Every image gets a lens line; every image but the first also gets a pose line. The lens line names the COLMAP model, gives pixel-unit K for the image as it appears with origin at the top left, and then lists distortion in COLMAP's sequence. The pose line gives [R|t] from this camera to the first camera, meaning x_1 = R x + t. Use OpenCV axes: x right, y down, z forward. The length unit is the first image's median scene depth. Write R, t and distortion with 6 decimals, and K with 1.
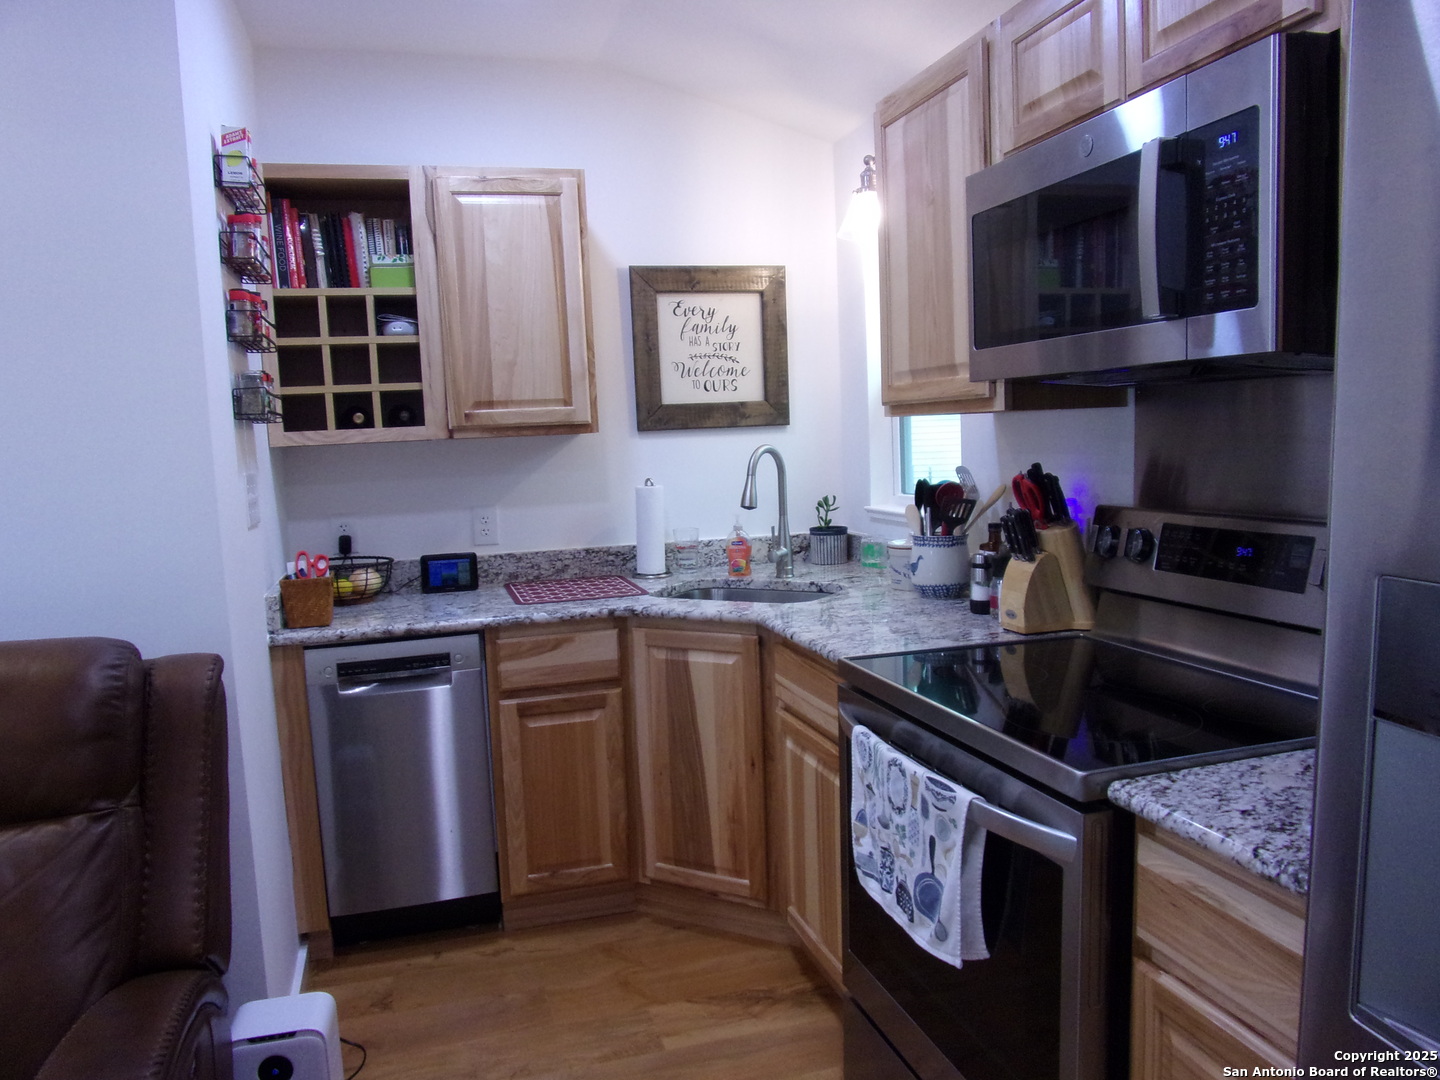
lens RADIAL K [[1027.7, 0, 720.0], [0, 1027.7, 540.0], [0, 0, 1]] dist [-0.027784, -0.005680]
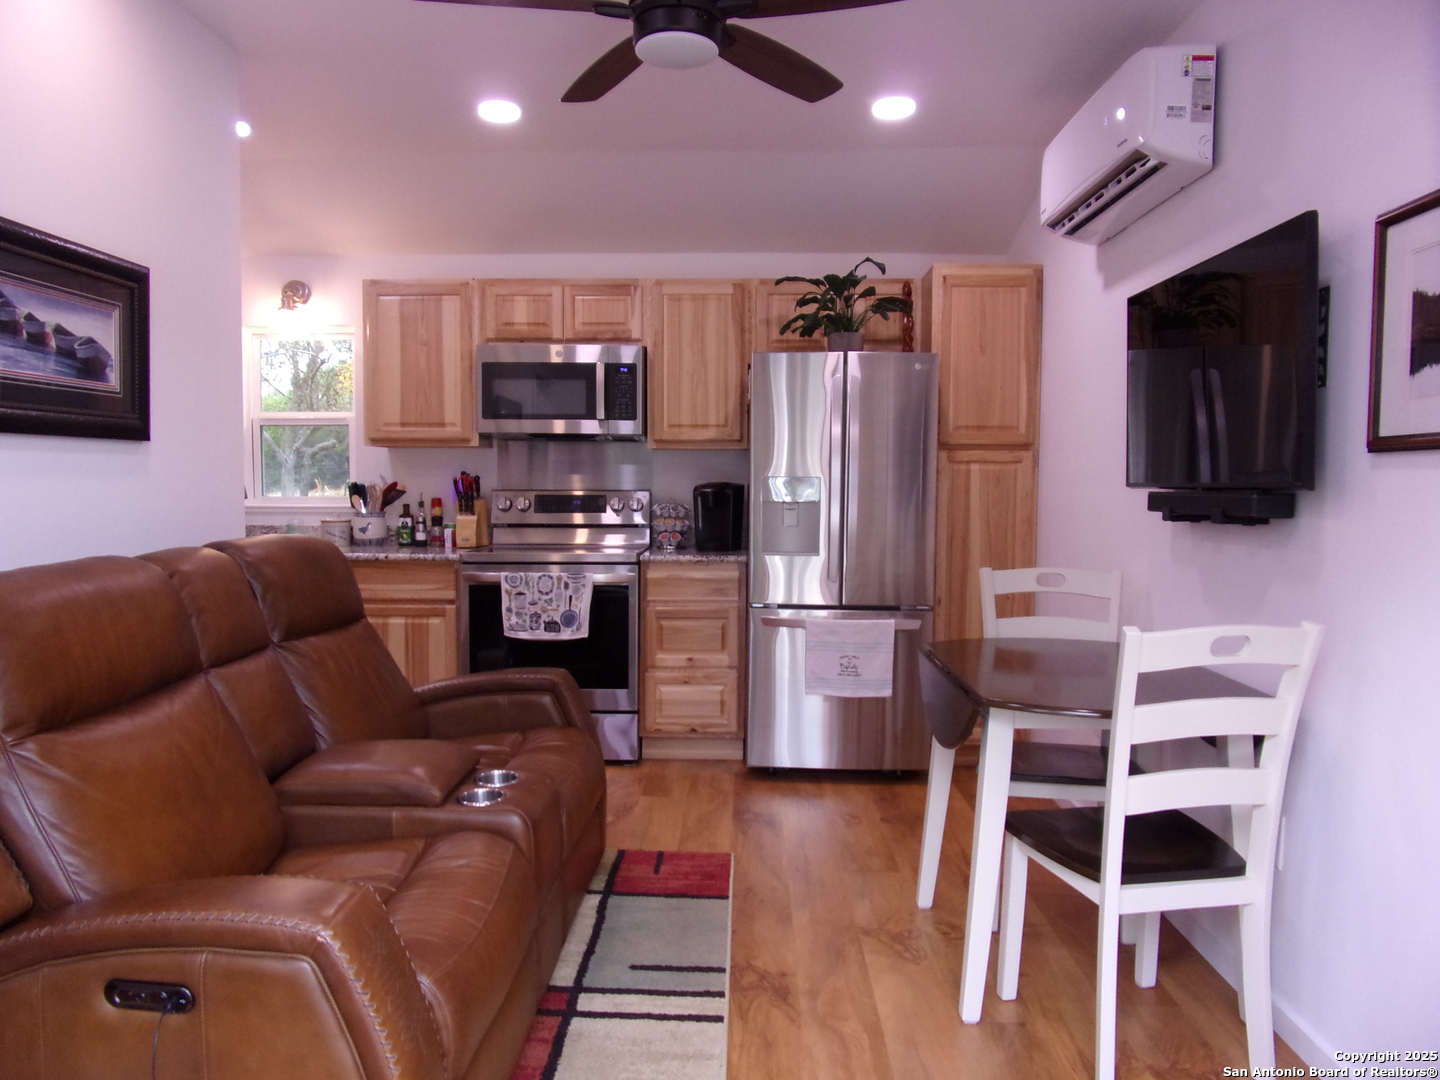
lens RADIAL K [[1039.5, 0, 720.0], [0, 1039.5, 540.0], [0, 0, 1]] dist [-0.036338, 0.031791]
pose [[0.300443, -0.013936, 0.953698, -2.351784], [0.081324, 0.996626, -0.011056, 0.201953], [-0.950326, 0.080880, 0.300563, -0.249538]]
